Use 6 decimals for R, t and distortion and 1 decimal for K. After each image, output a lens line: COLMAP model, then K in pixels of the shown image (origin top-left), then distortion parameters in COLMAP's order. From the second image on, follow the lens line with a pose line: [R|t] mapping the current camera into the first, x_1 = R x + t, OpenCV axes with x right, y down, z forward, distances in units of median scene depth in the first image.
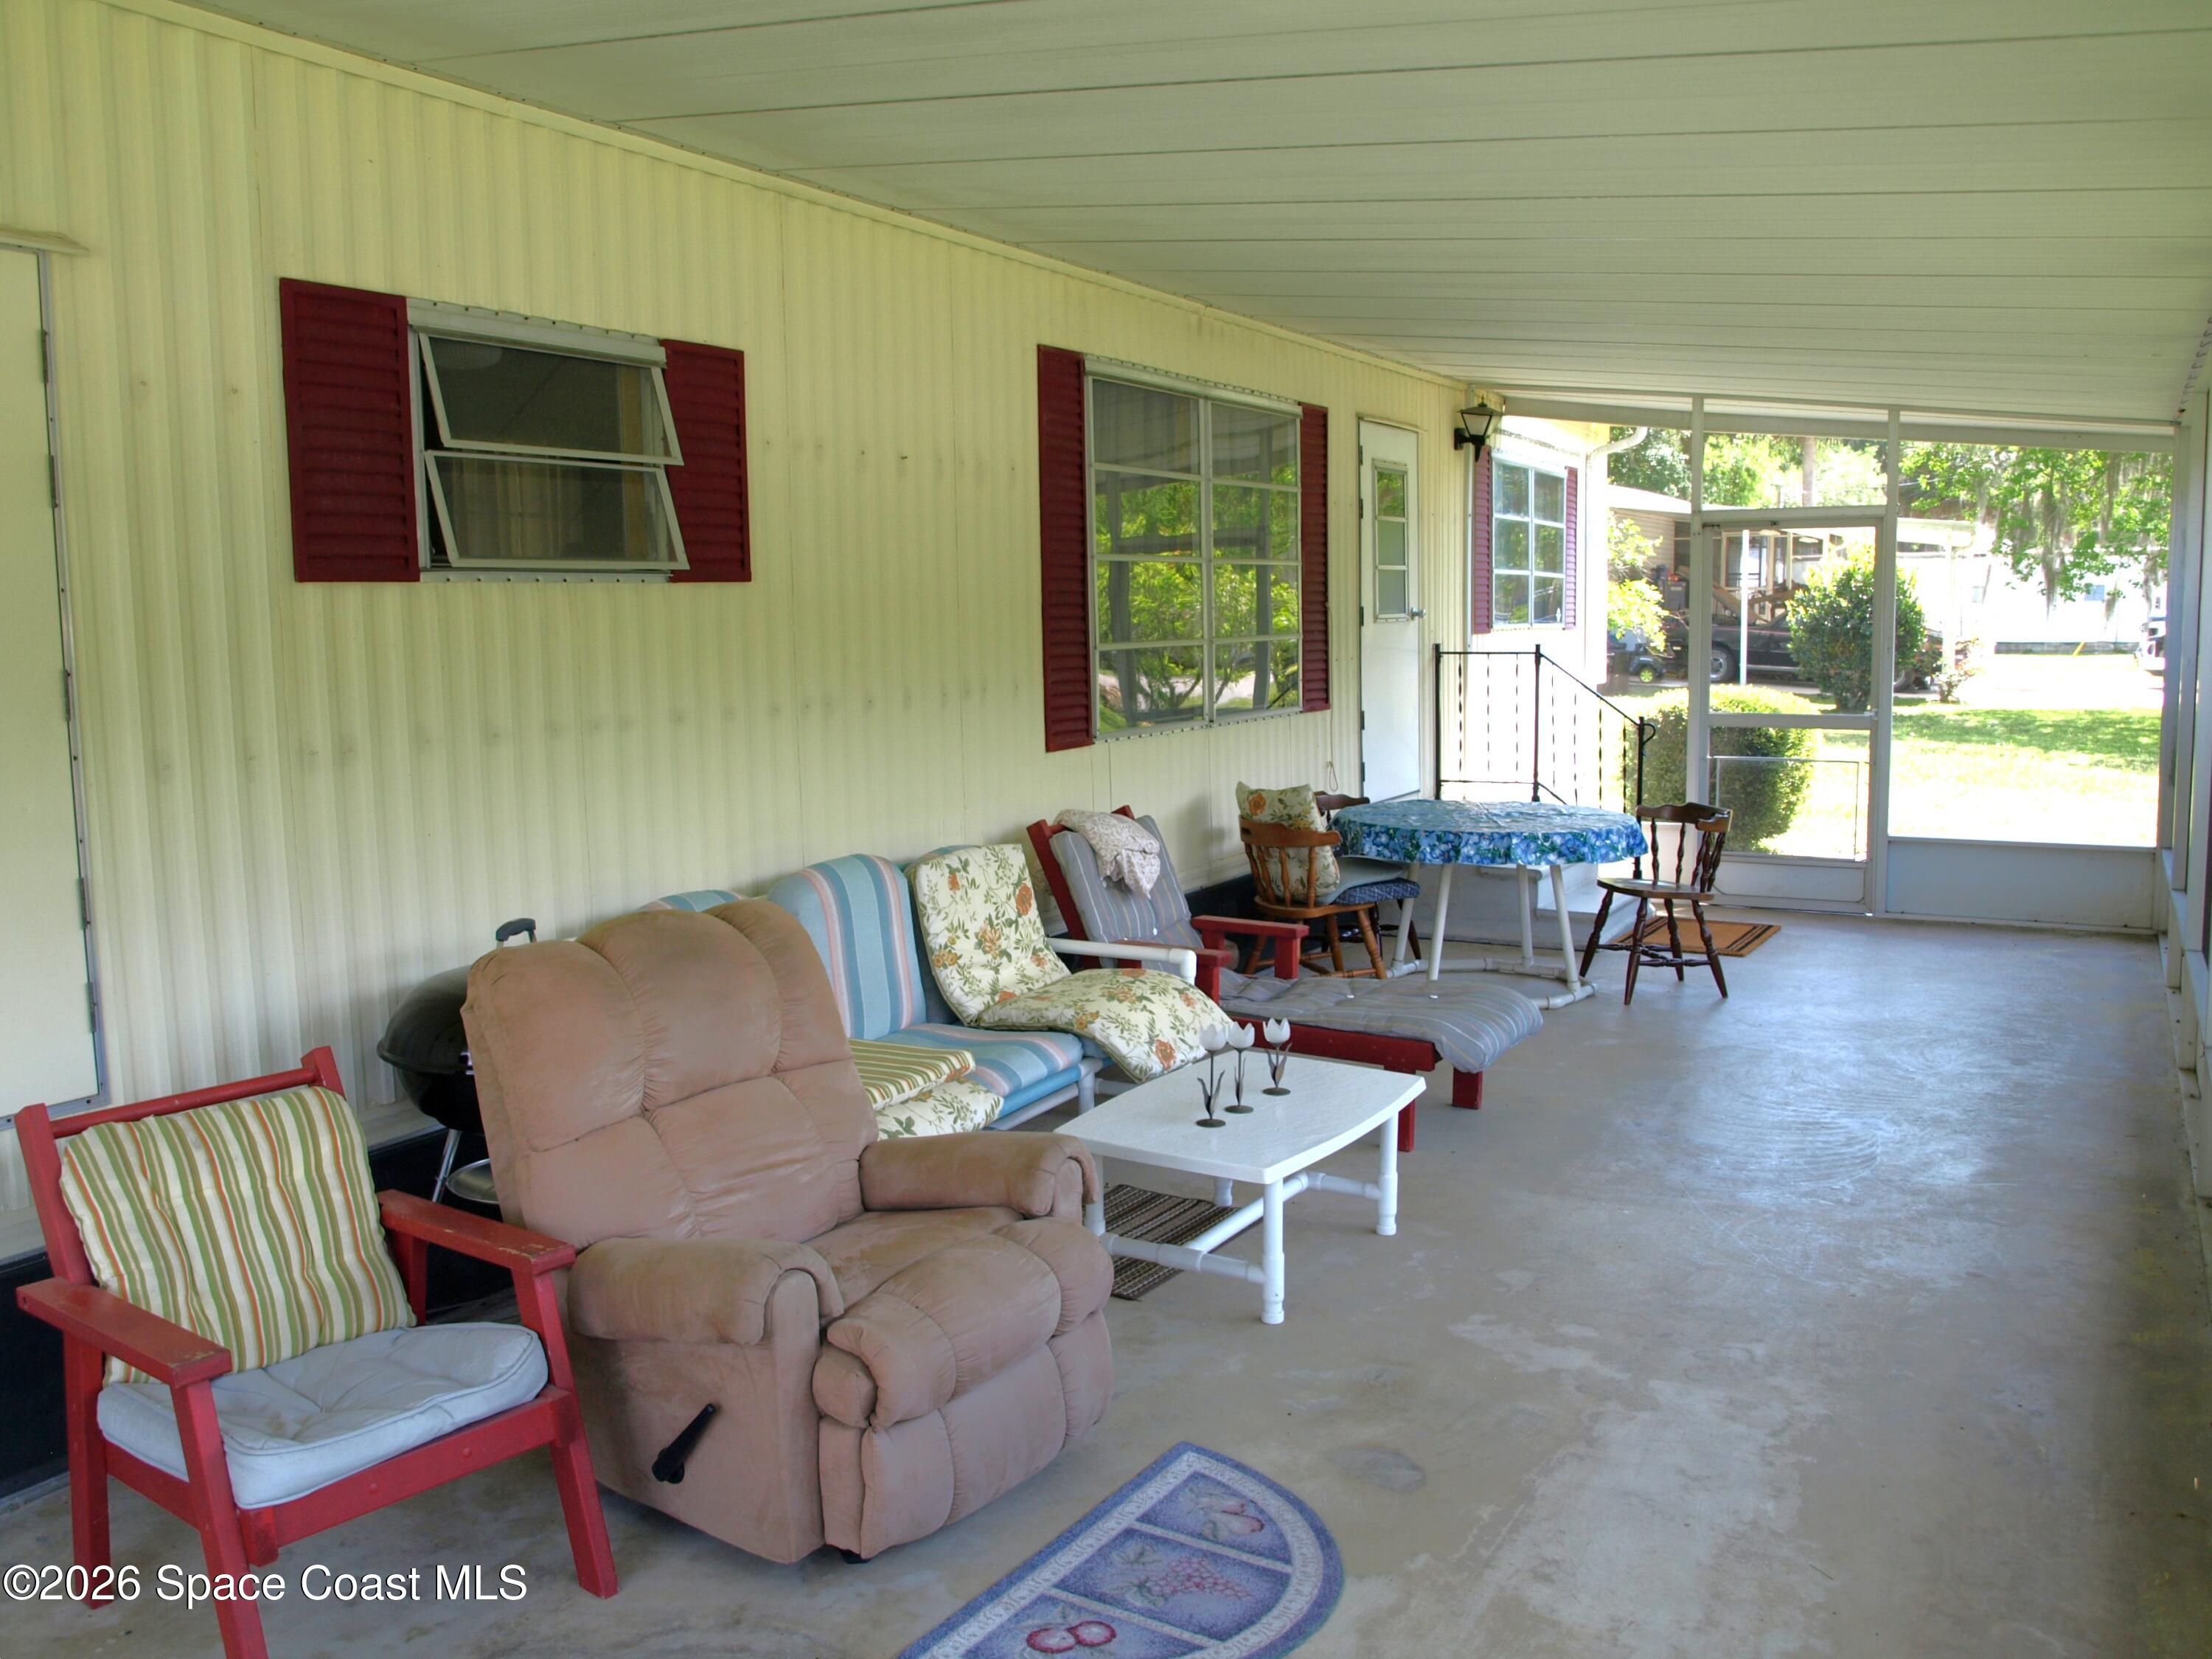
lens RADIAL K [[1860.9, 0, 1106.6], [0, 1860.9, 817.1], [0, 0, 1]] dist [-0.111578, 0.086505]
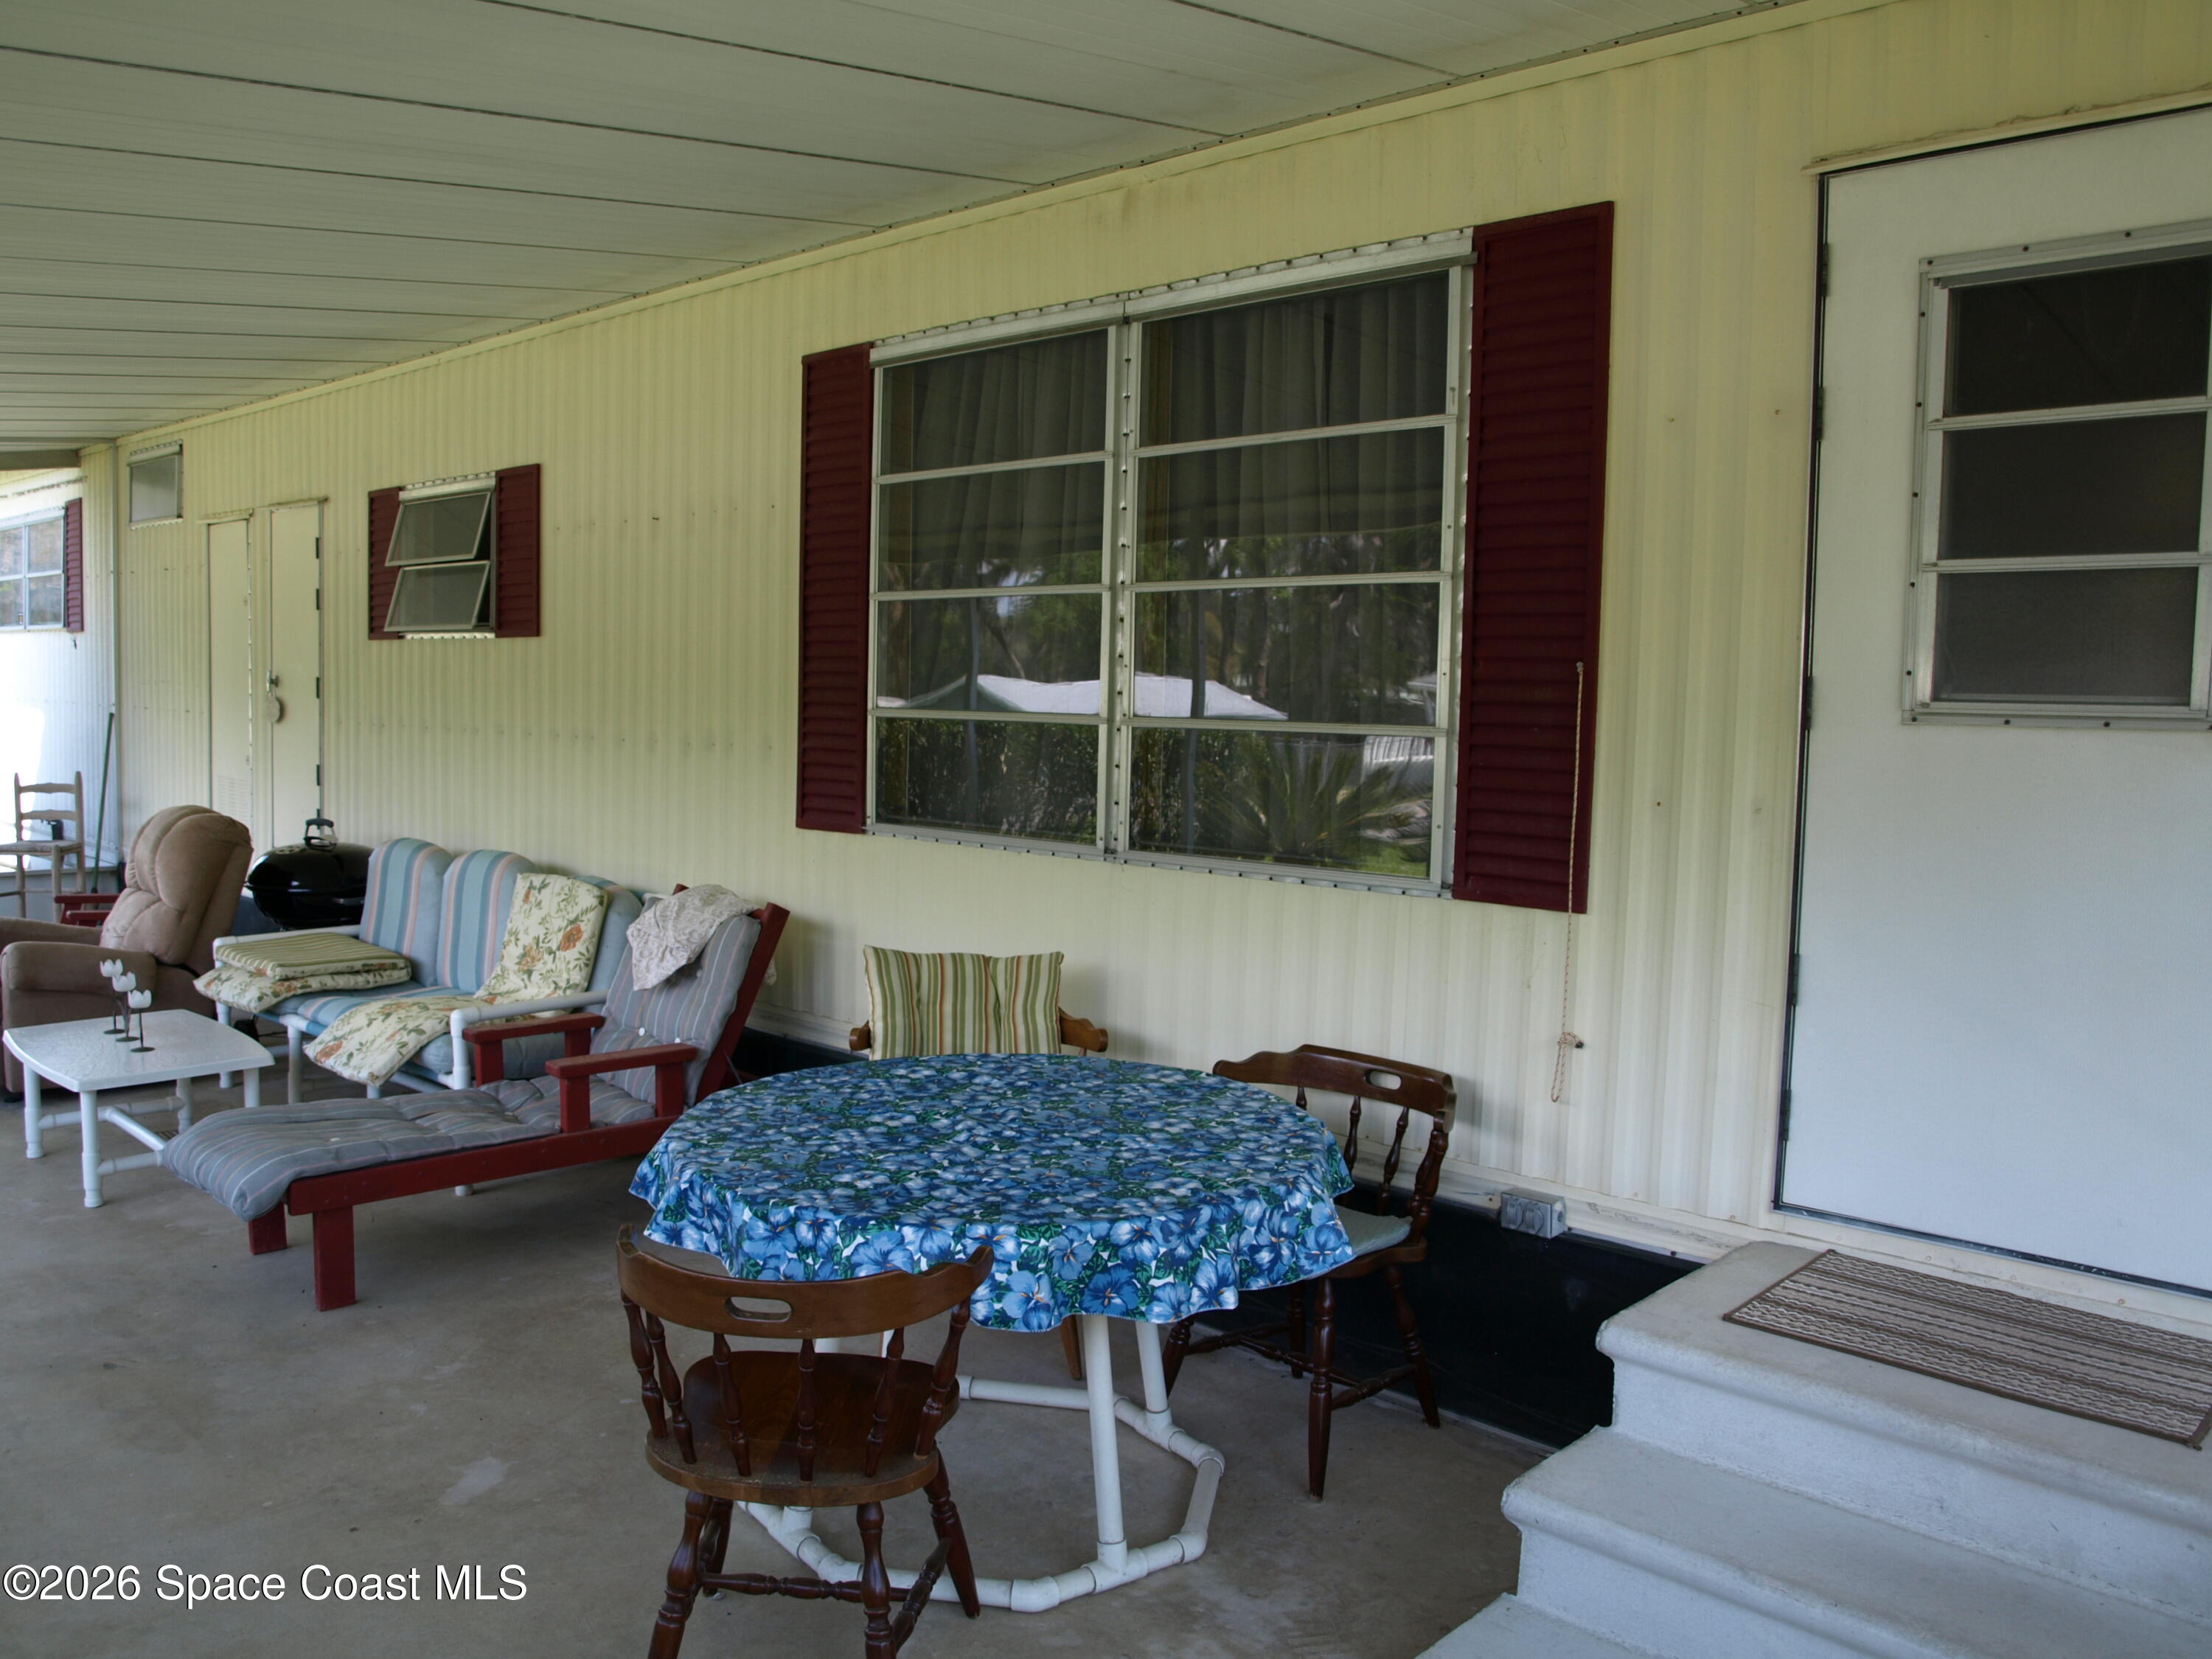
lens RADIAL K [[1810.3, 0, 1094.2], [0, 1810.3, 821.6], [0, 0, 1]] dist [-0.099547, 0.055716]
pose [[-0.272673, 0.087643, -0.958107, 0.884492], [-0.118498, 0.985201, 0.123846, -0.190104], [0.954782, 0.147303, -0.258252, 1.626875]]
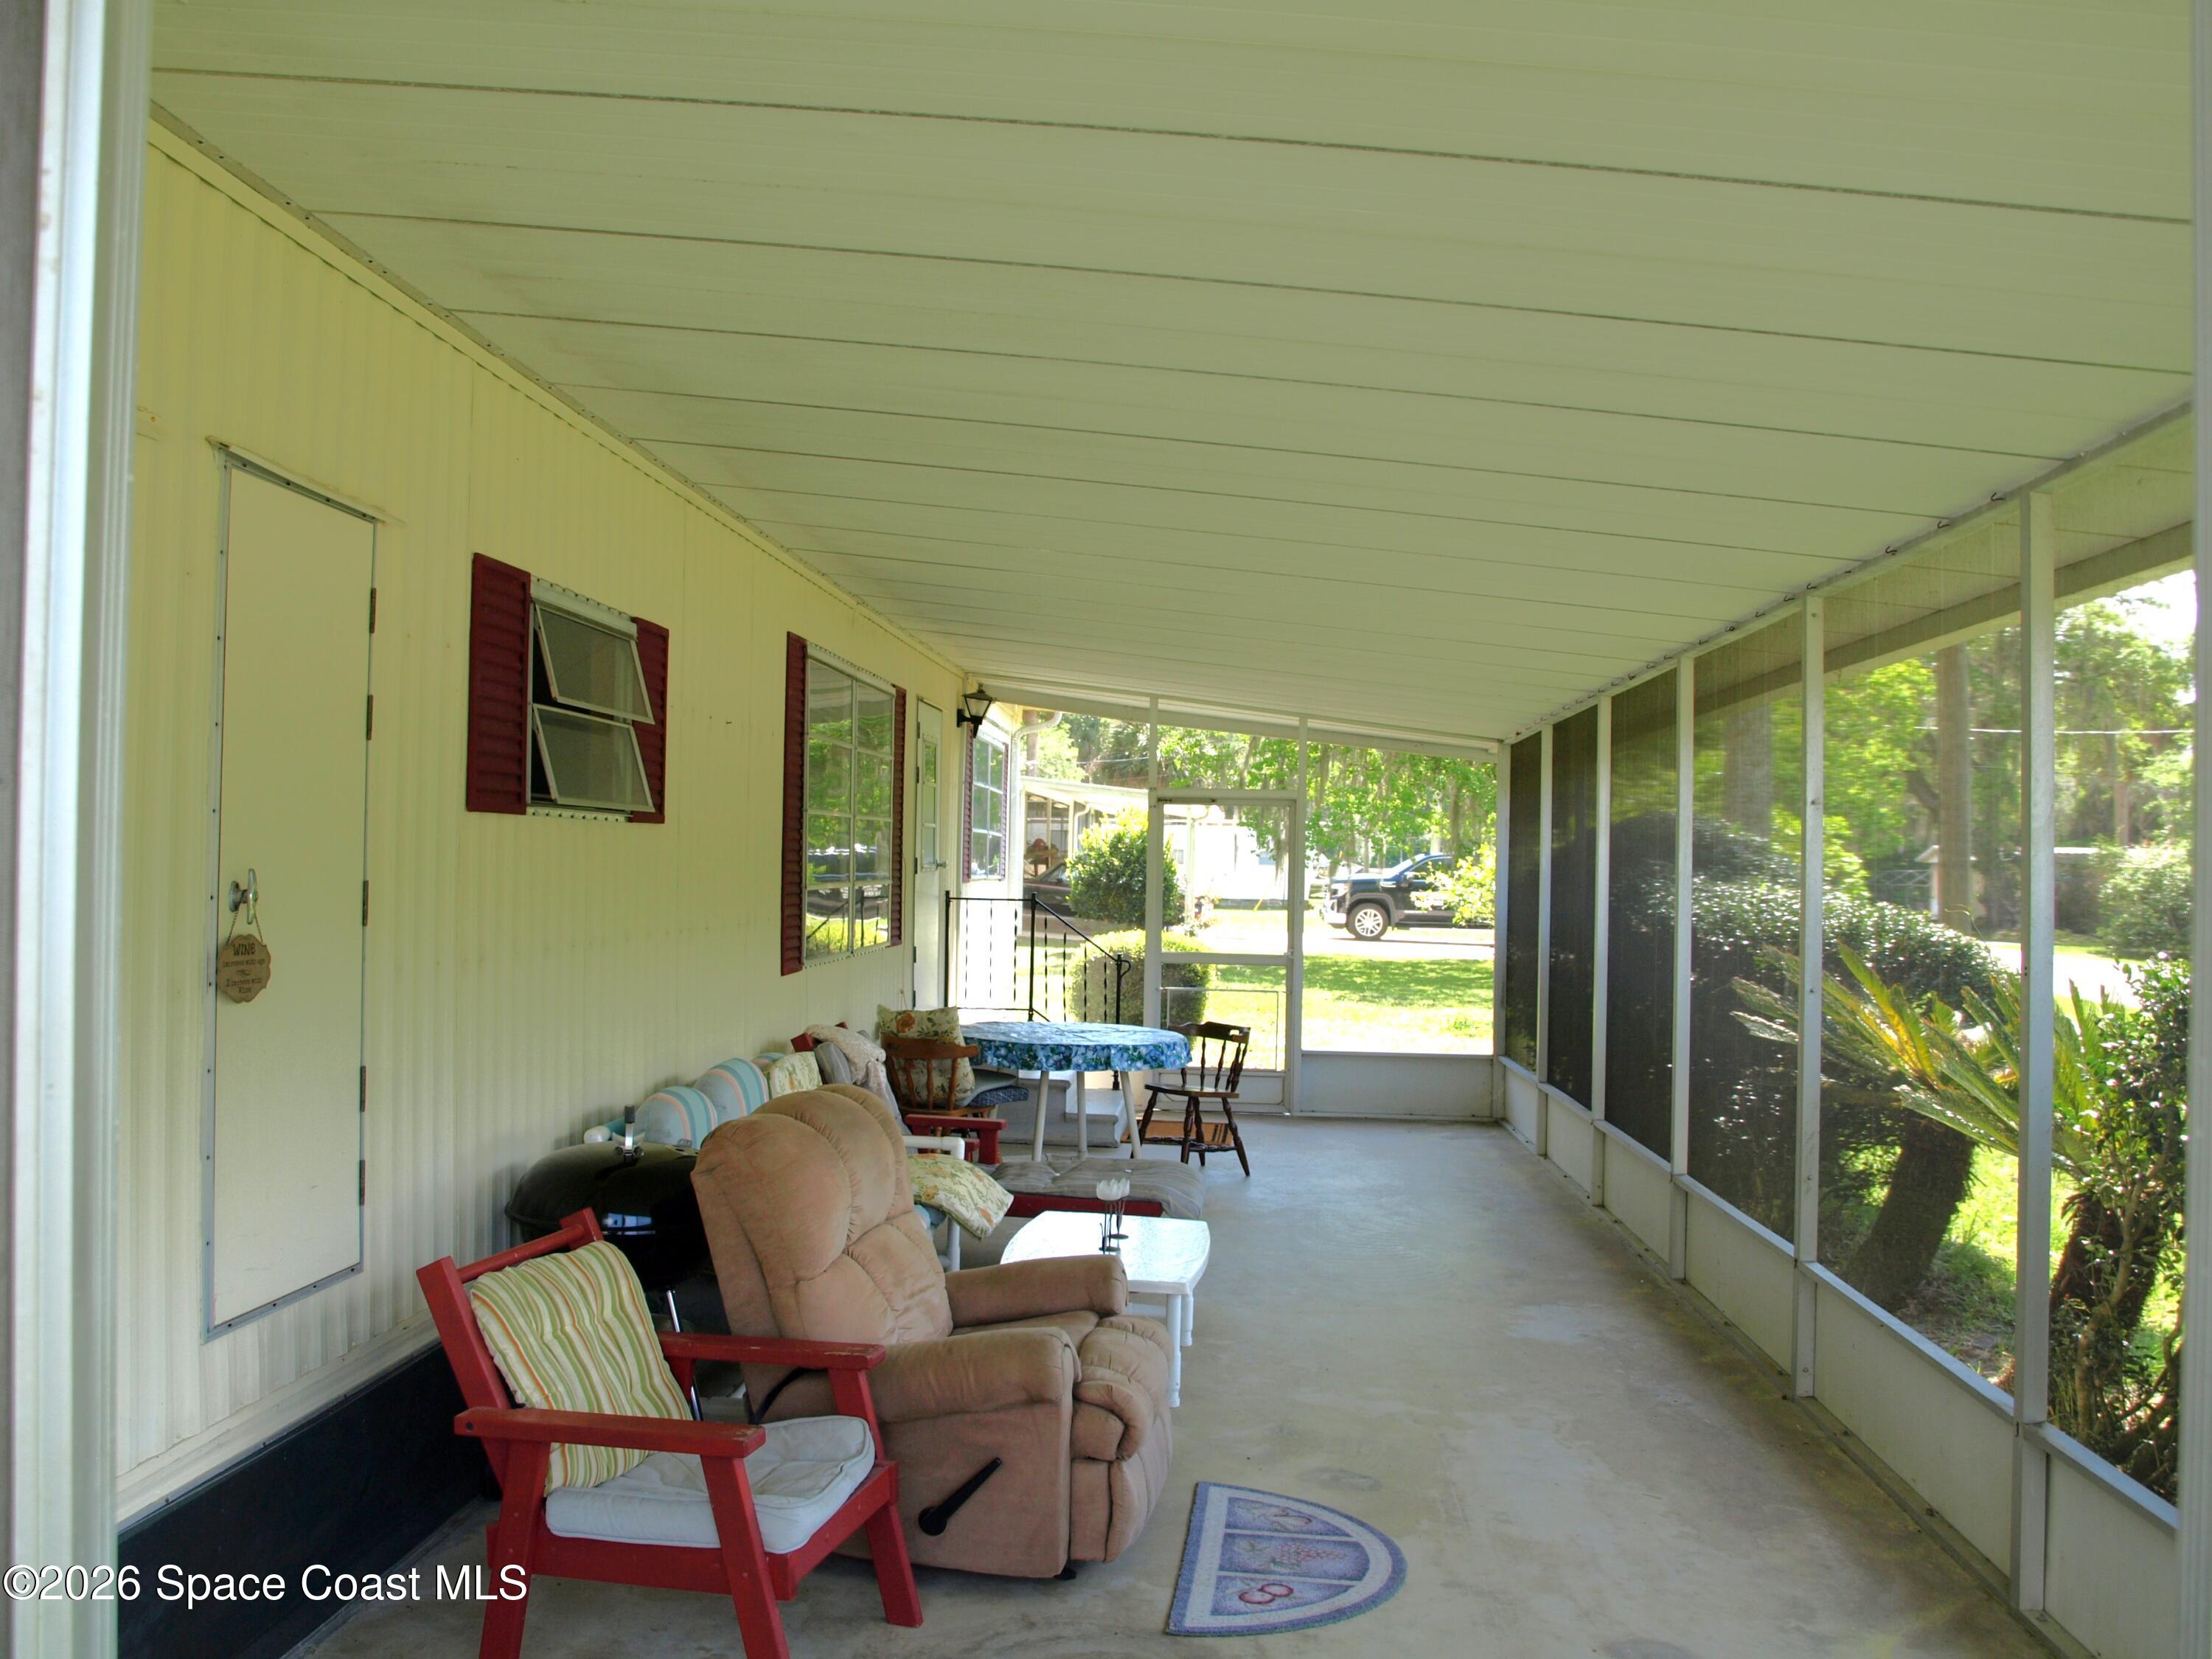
lens RADIAL K [[1810.3, 0, 1094.2], [0, 1810.3, 821.6], [0, 0, 1]] dist [-0.099547, 0.055716]
pose [[0.905297, 0.043034, 0.422594, -0.418327], [0.012558, 0.991709, -0.127890, 0.020092], [-0.424594, 0.121085, 0.897250, -0.134290]]
